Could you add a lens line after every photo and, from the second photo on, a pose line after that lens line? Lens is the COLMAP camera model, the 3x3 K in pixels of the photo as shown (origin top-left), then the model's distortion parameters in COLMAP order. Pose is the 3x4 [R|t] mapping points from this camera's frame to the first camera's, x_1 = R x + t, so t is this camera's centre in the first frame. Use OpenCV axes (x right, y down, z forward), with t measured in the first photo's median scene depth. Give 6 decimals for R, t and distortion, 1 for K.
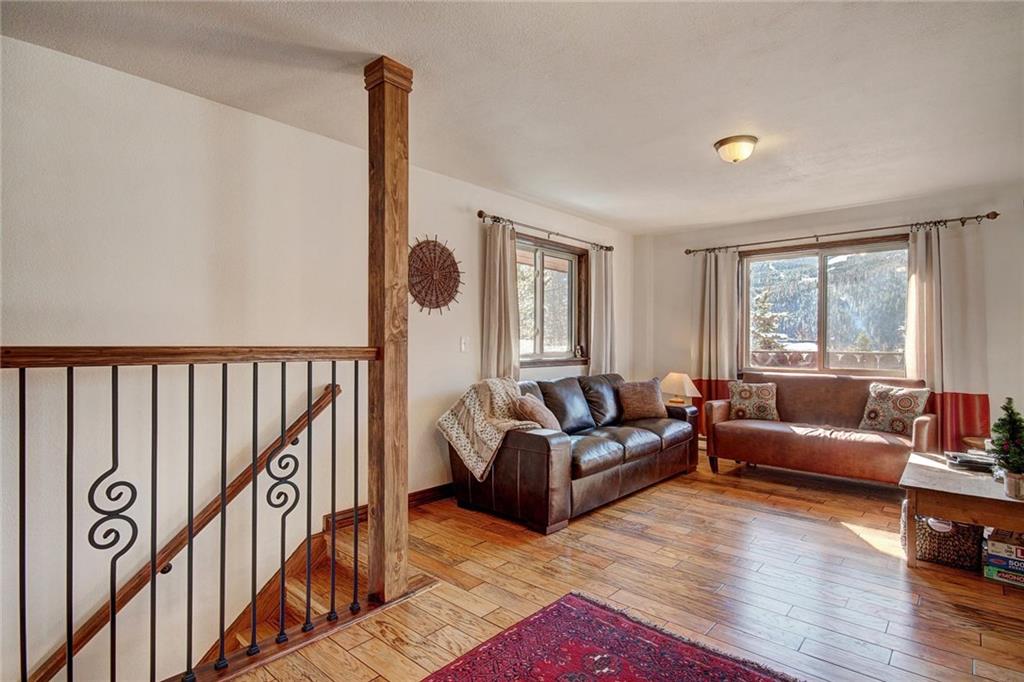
lens RADIAL K [[519.4, 0, 513.0], [0, 519.4, 345.3], [0, 0, 1]] dist [0.024633, -0.019182]
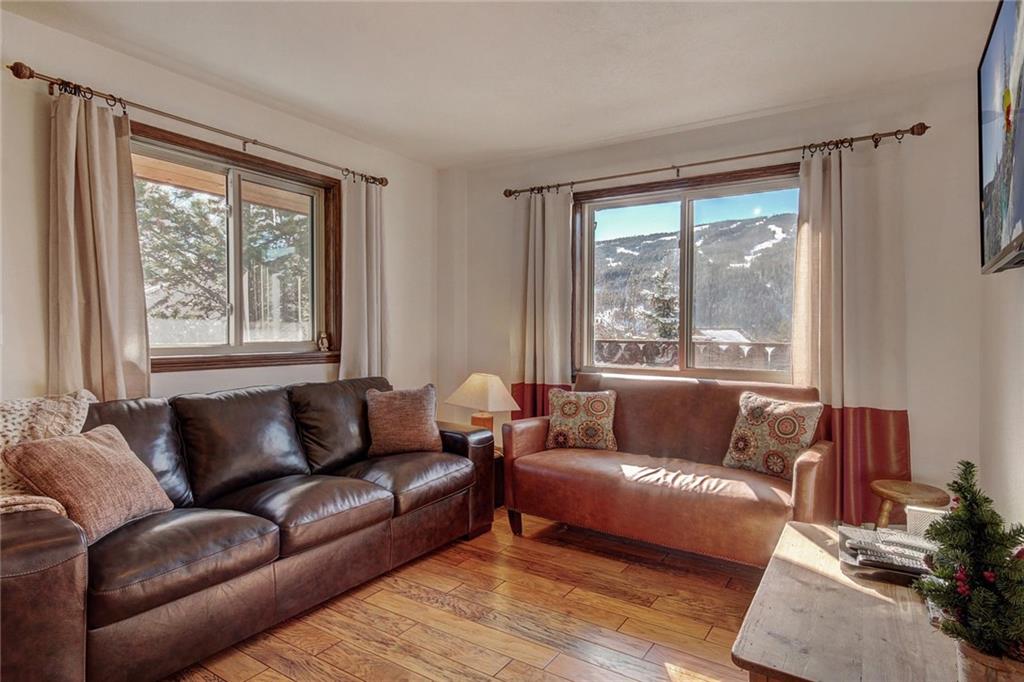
lens RADIAL K [[565.9, 0, 512.0], [0, 565.9, 341.0], [0, 0, 1]] dist [0.002464, 0.002535]
pose [[0.990732, 0.001335, 0.135825, 0.287744], [-0.003479, 0.999873, 0.015549, -0.000566], [-0.135787, -0.015878, 0.990611, 0.326751]]
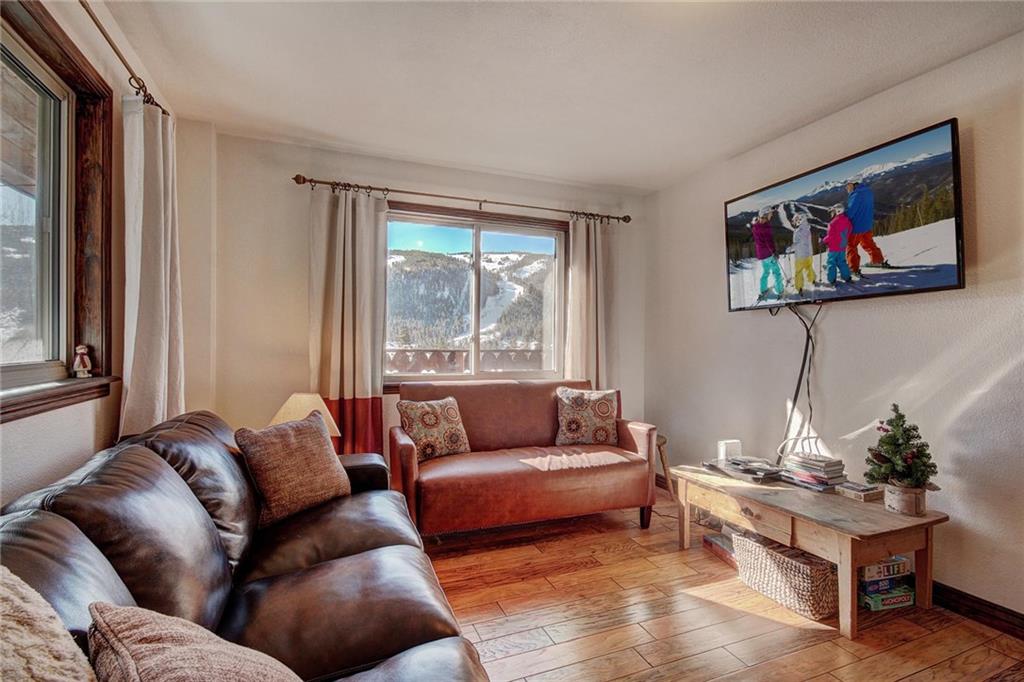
lens RADIAL K [[496.8, 0, 512.0], [0, 496.8, 341.0], [0, 0, 1]] dist [0.004580, -0.000424]
pose [[0.447234, -0.000827, 0.894416, -0.059450], [-0.001158, 0.999998, 0.001503, -0.003792], [-0.894416, -0.001708, 0.447233, 0.653605]]
